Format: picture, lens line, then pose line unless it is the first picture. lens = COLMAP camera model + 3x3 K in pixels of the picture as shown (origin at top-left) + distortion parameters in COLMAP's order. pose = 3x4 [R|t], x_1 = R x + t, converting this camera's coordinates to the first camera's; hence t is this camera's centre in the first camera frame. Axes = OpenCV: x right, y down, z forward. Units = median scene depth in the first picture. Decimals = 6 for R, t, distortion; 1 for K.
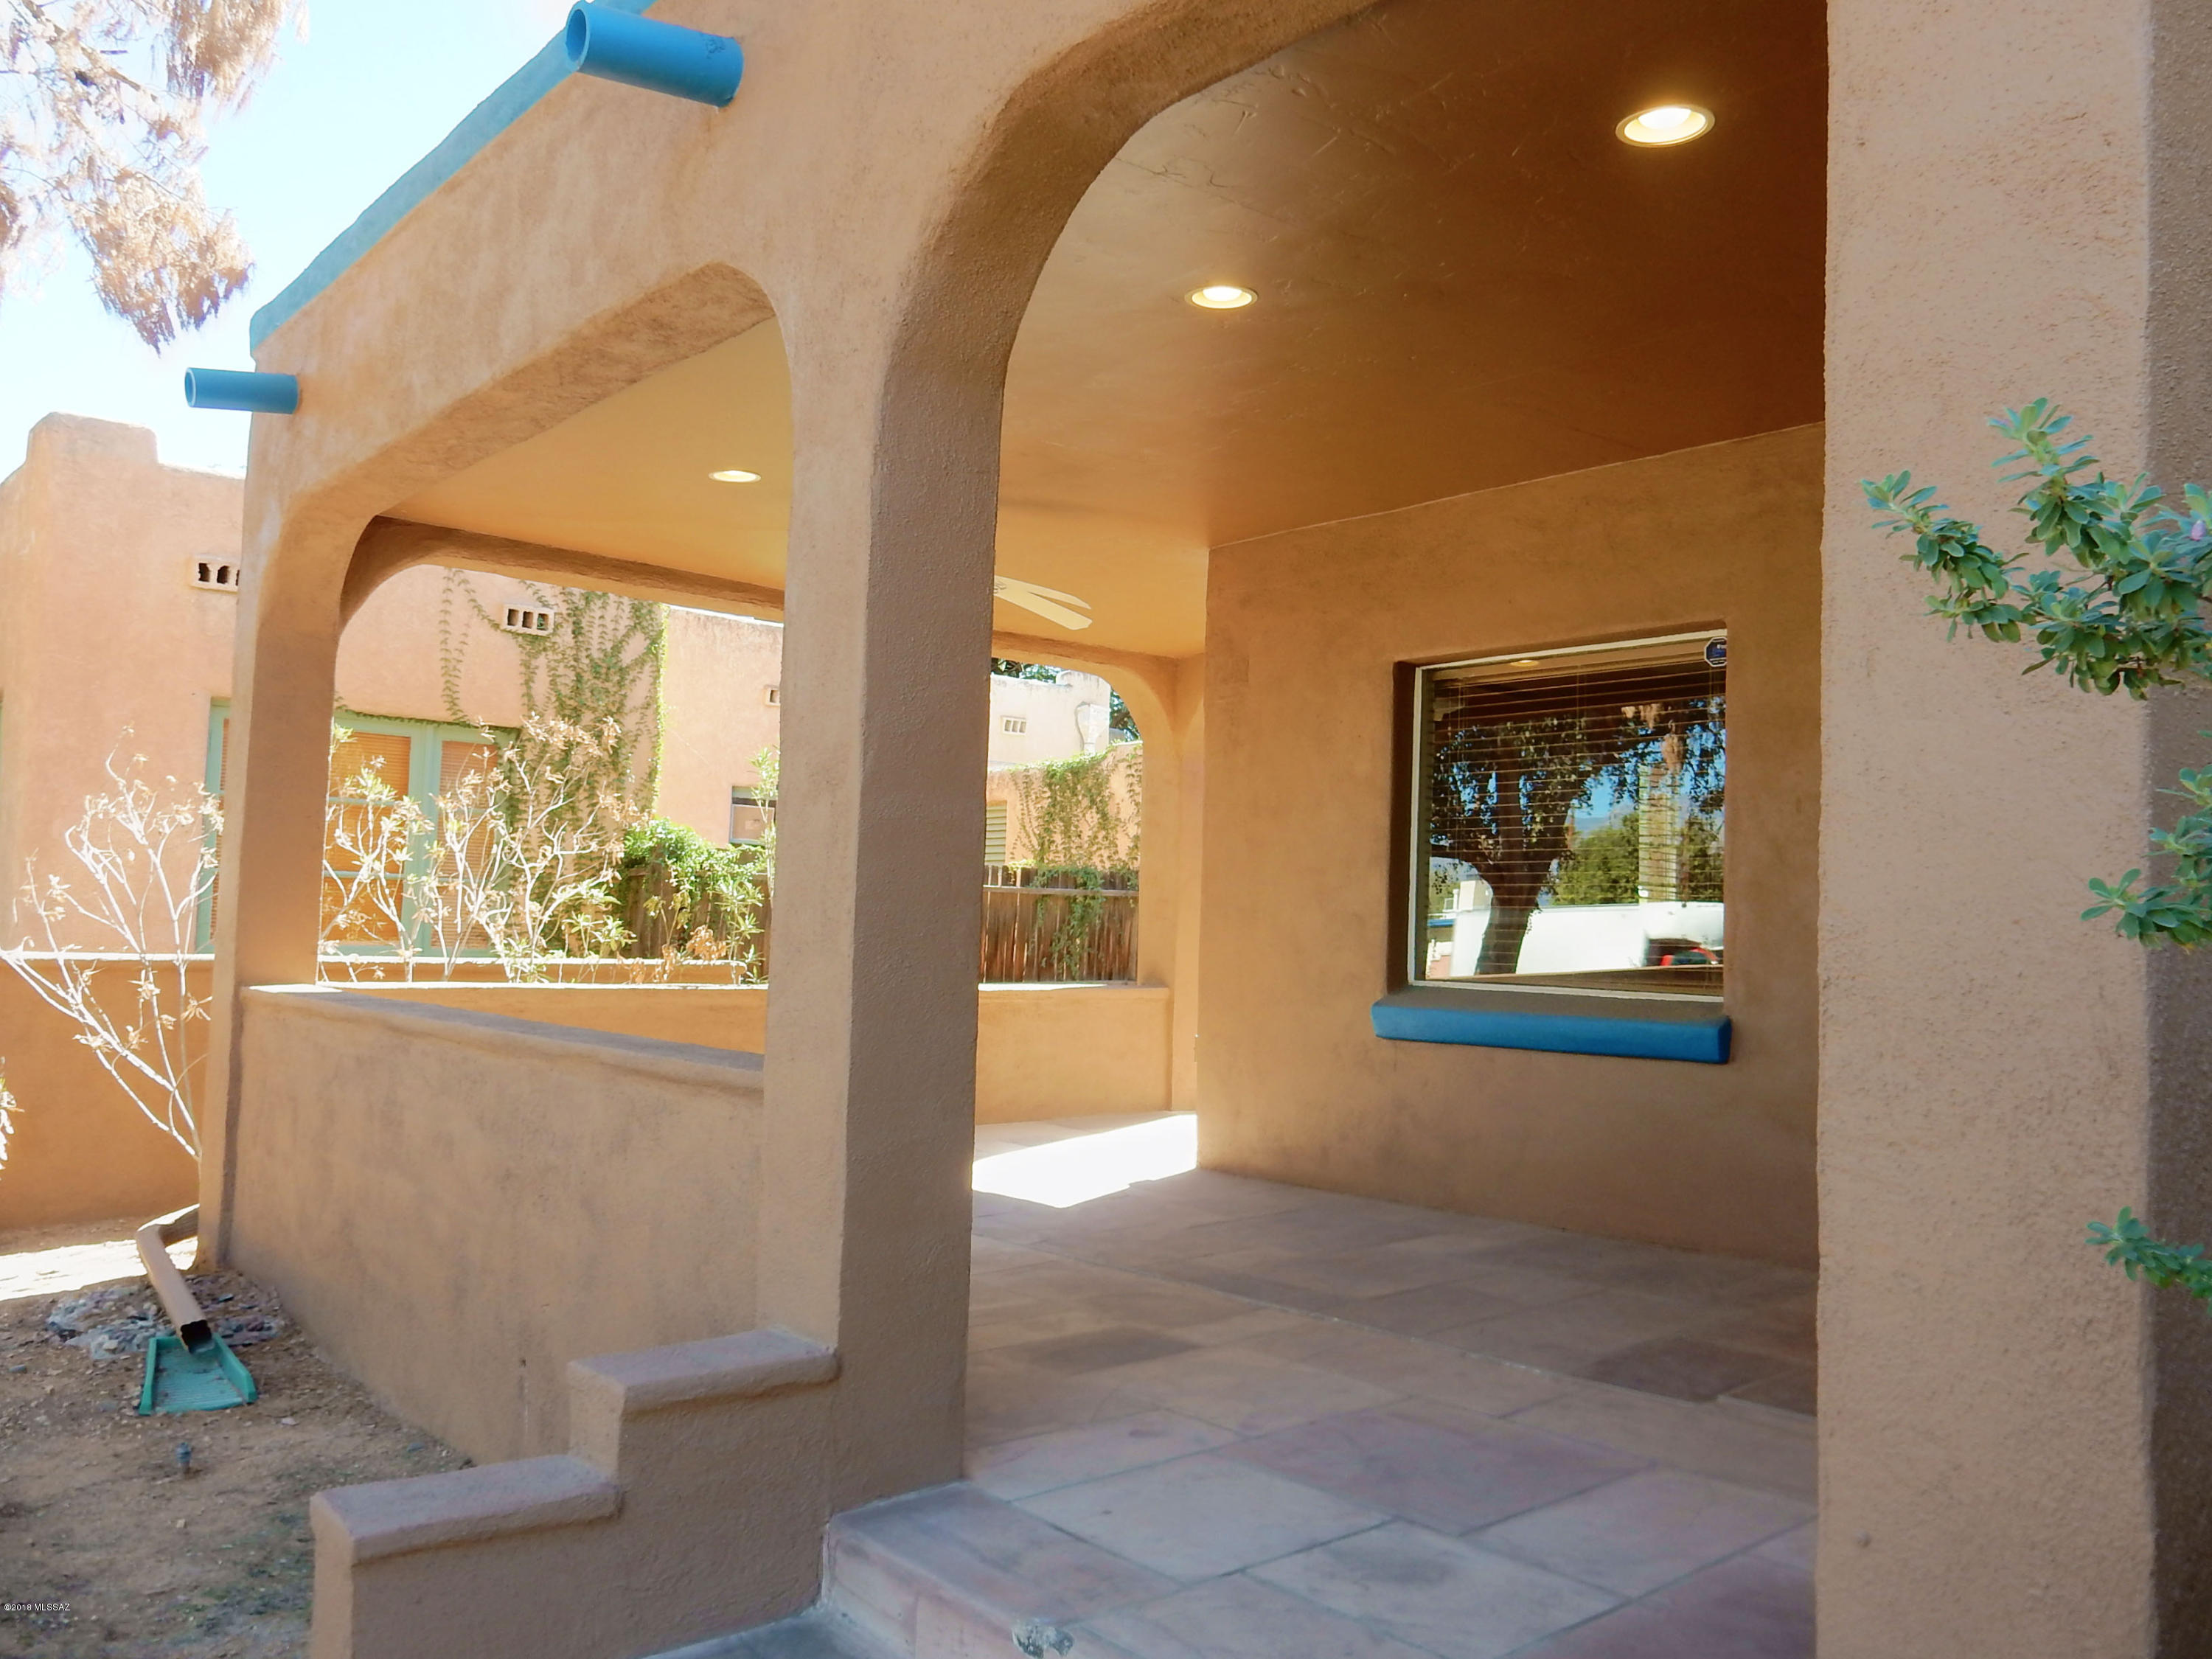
lens RADIAL K [[1709.0, 0, 1095.3], [0, 1709.0, 832.4], [0, 0, 1]] dist [0.003364, -0.005131]
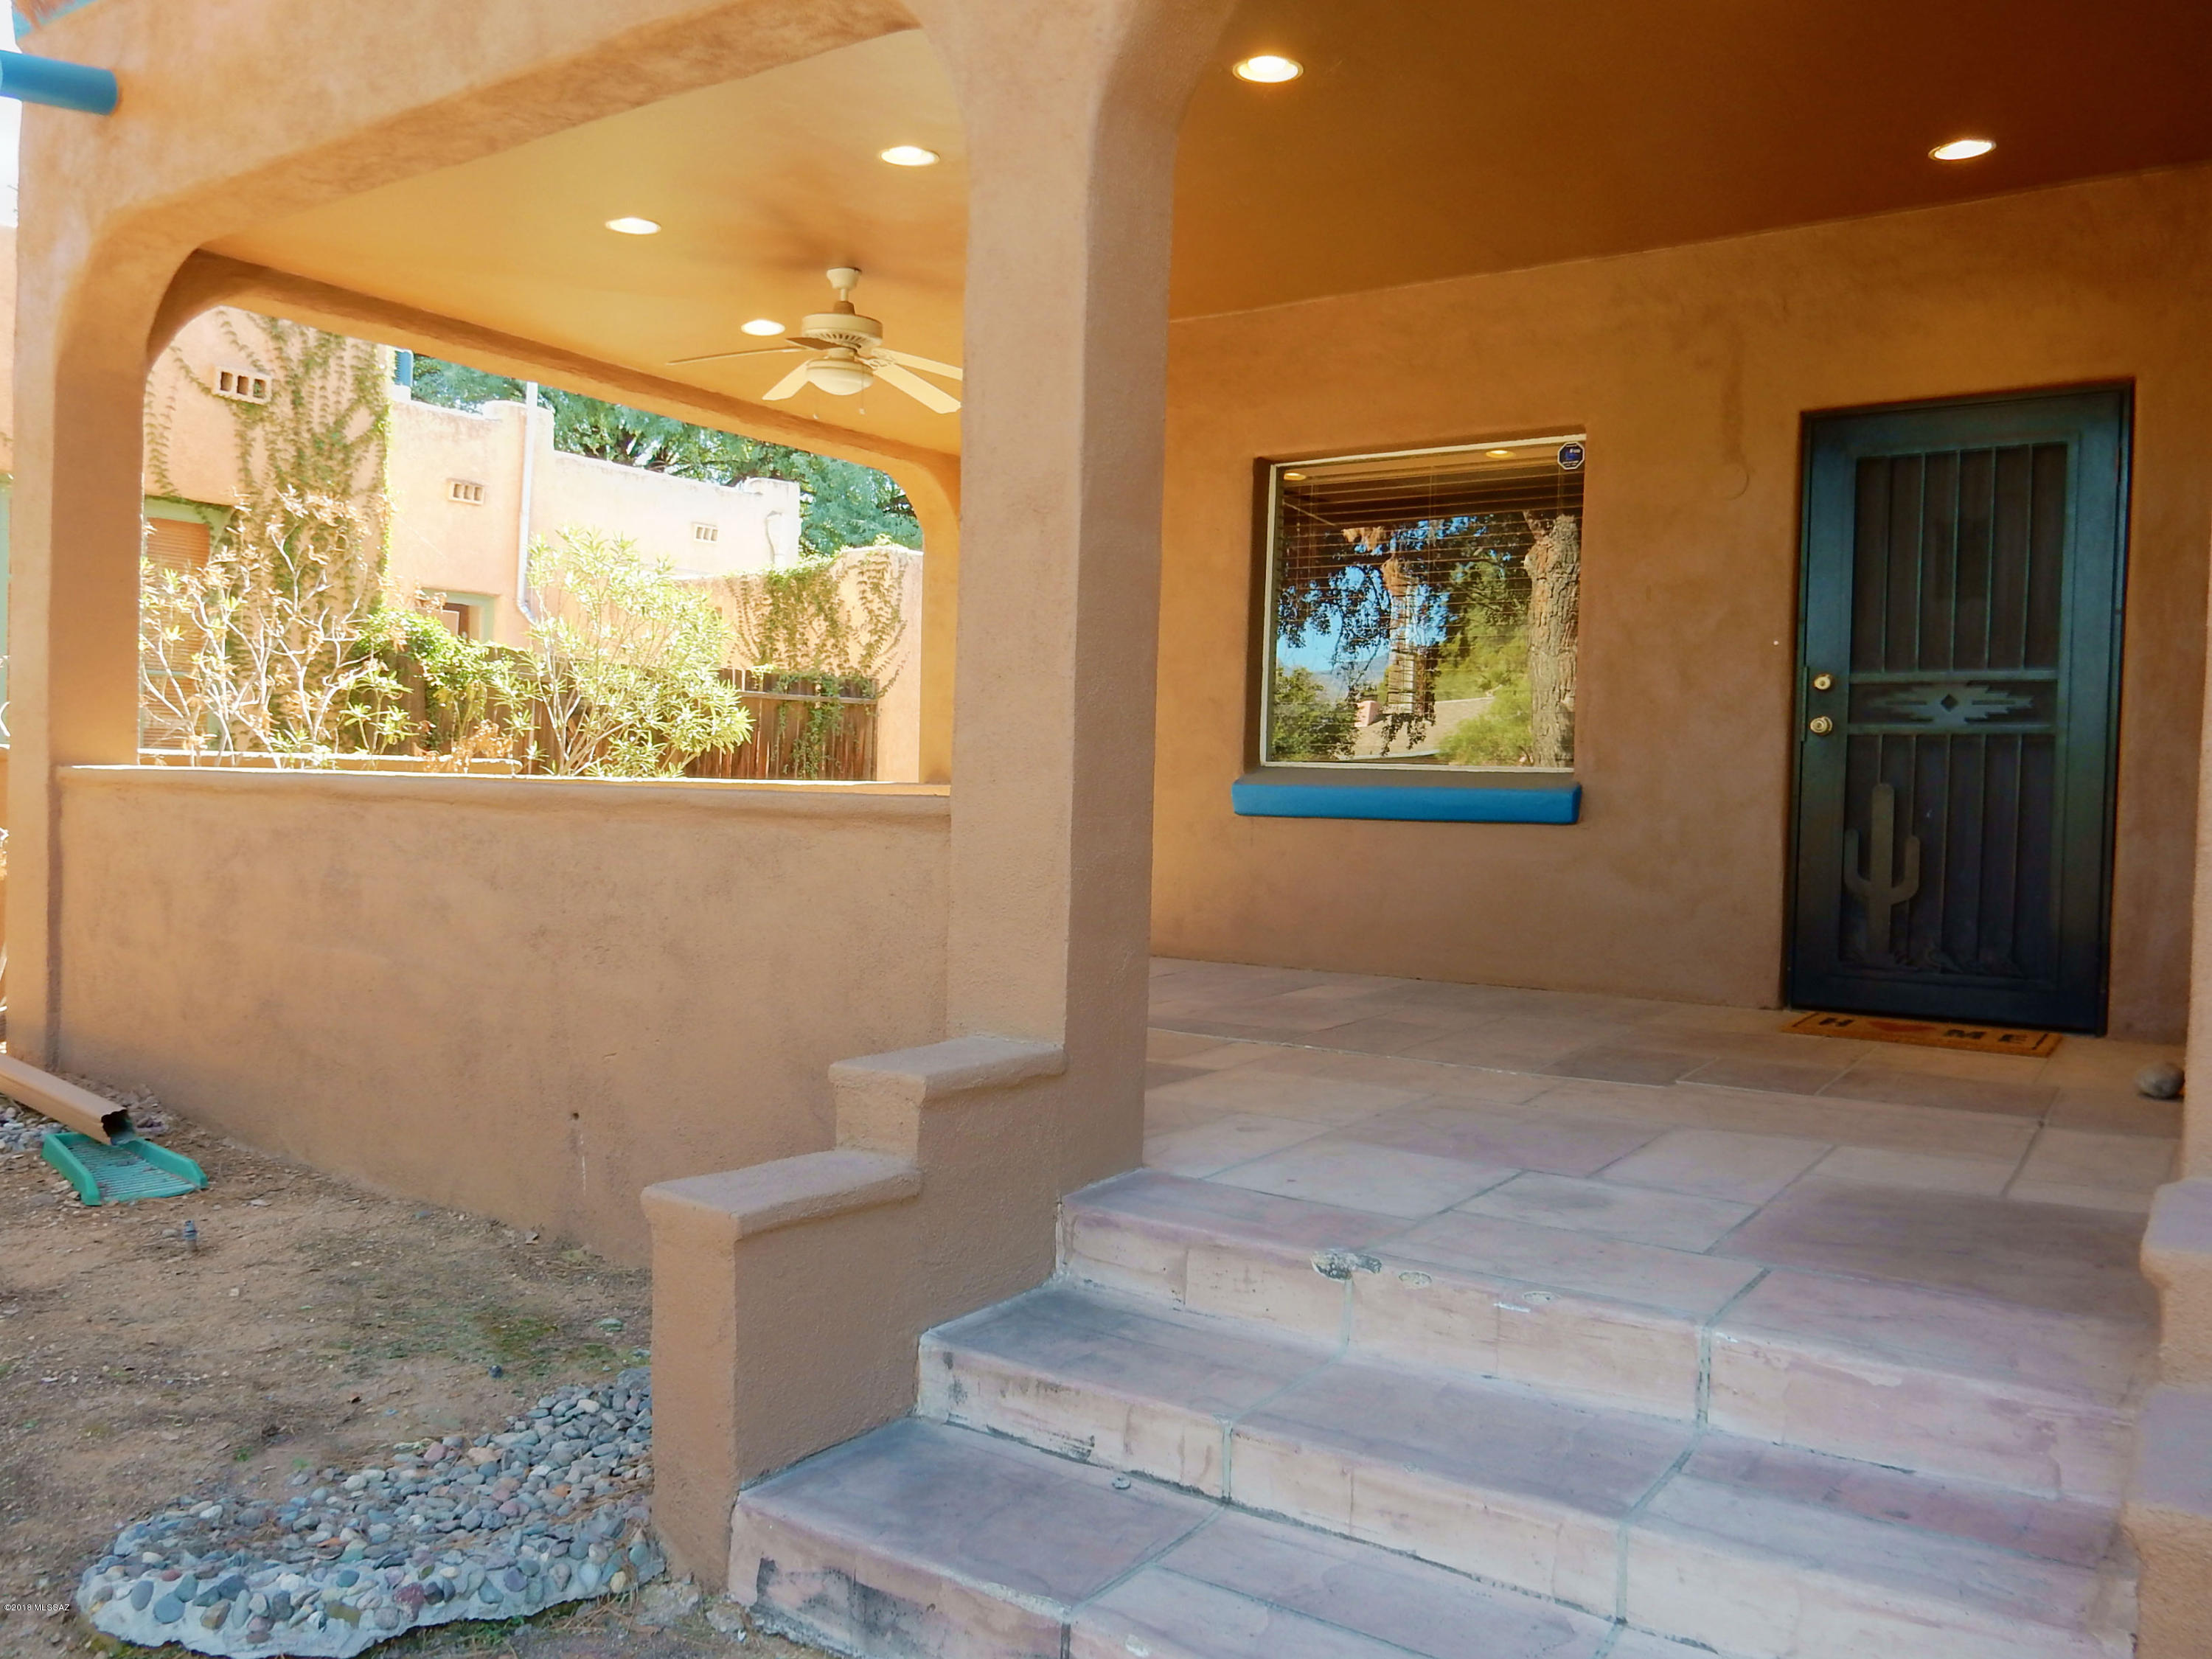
lens RADIAL K [[1709.0, 0, 1099.0], [0, 1709.0, 832.2], [0, 0, 1]] dist [0.003364, -0.005131]
pose [[0.969039, -0.012474, 0.246591, -0.235092], [-0.011093, 0.995515, 0.093952, 0.041436], [-0.246657, -0.093779, 0.964555, -0.013608]]
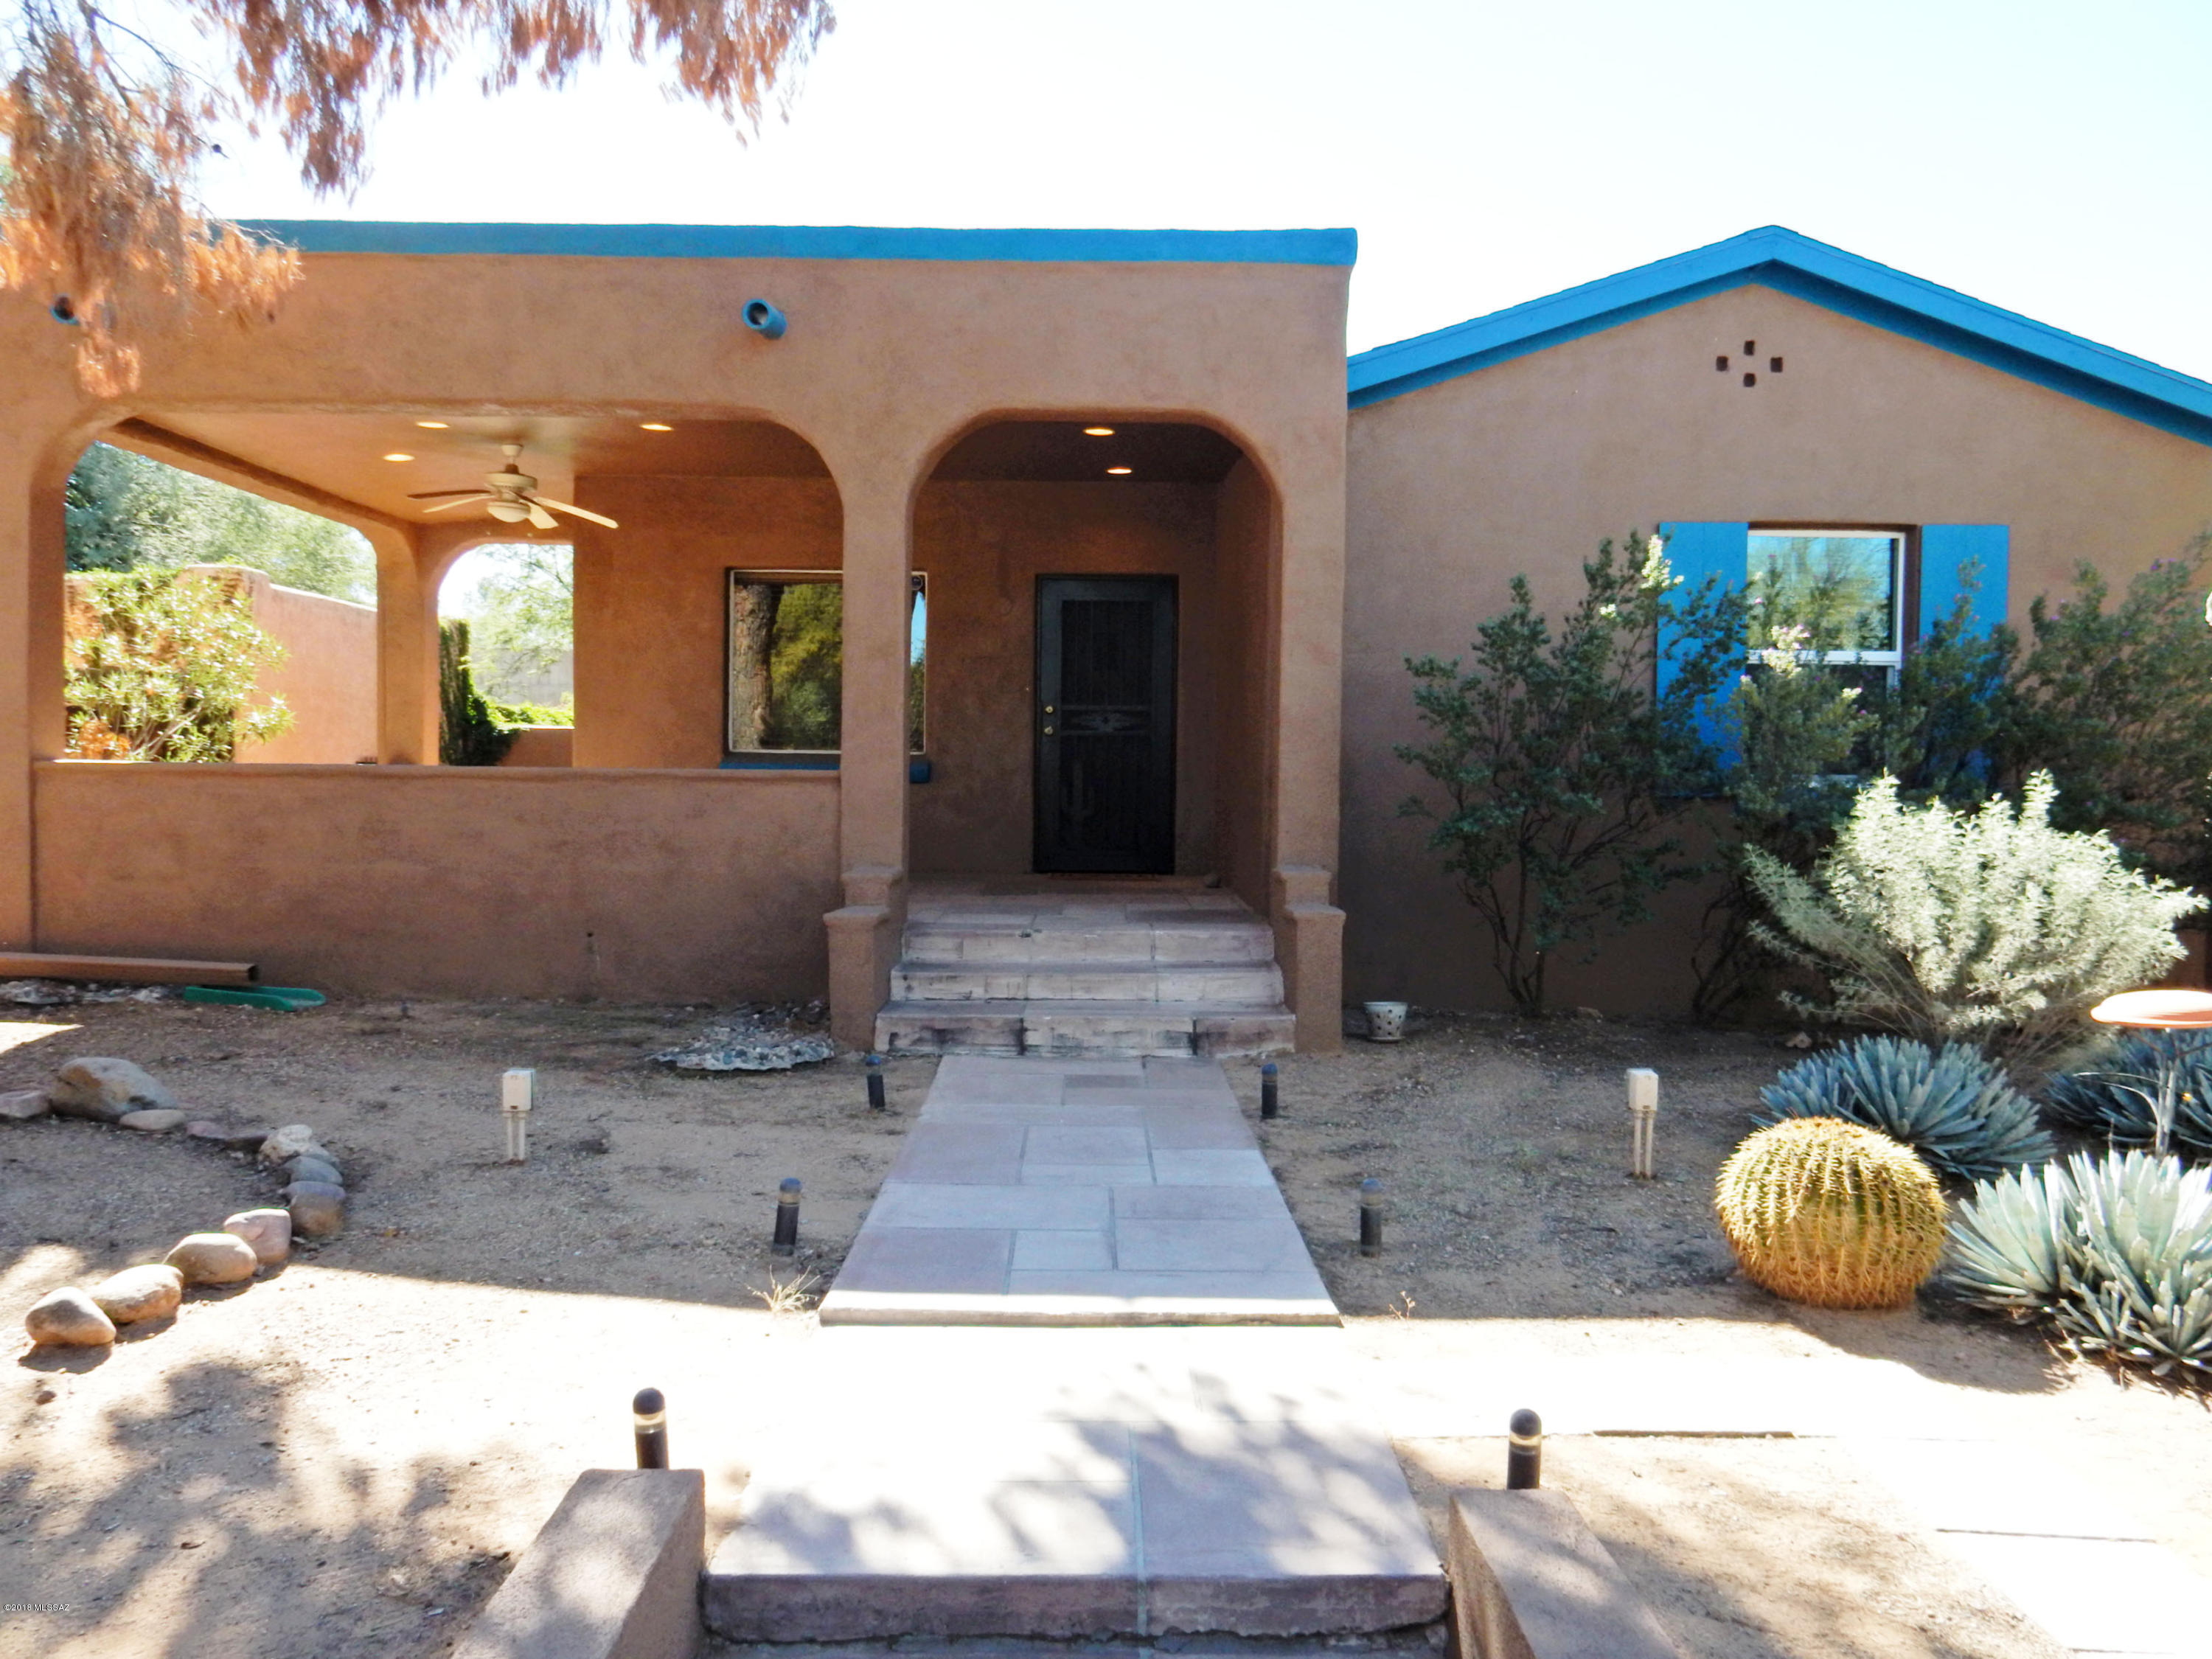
lens RADIAL K [[1709.0, 0, 1108.2], [0, 1709.0, 824.1], [0, 0, 1]] dist [0.003364, -0.005131]
pose [[0.654107, -0.043875, 0.755128, -1.183416], [-0.036506, 0.995322, 0.089453, -0.011468], [-0.755520, -0.086079, 0.649445, -0.595039]]
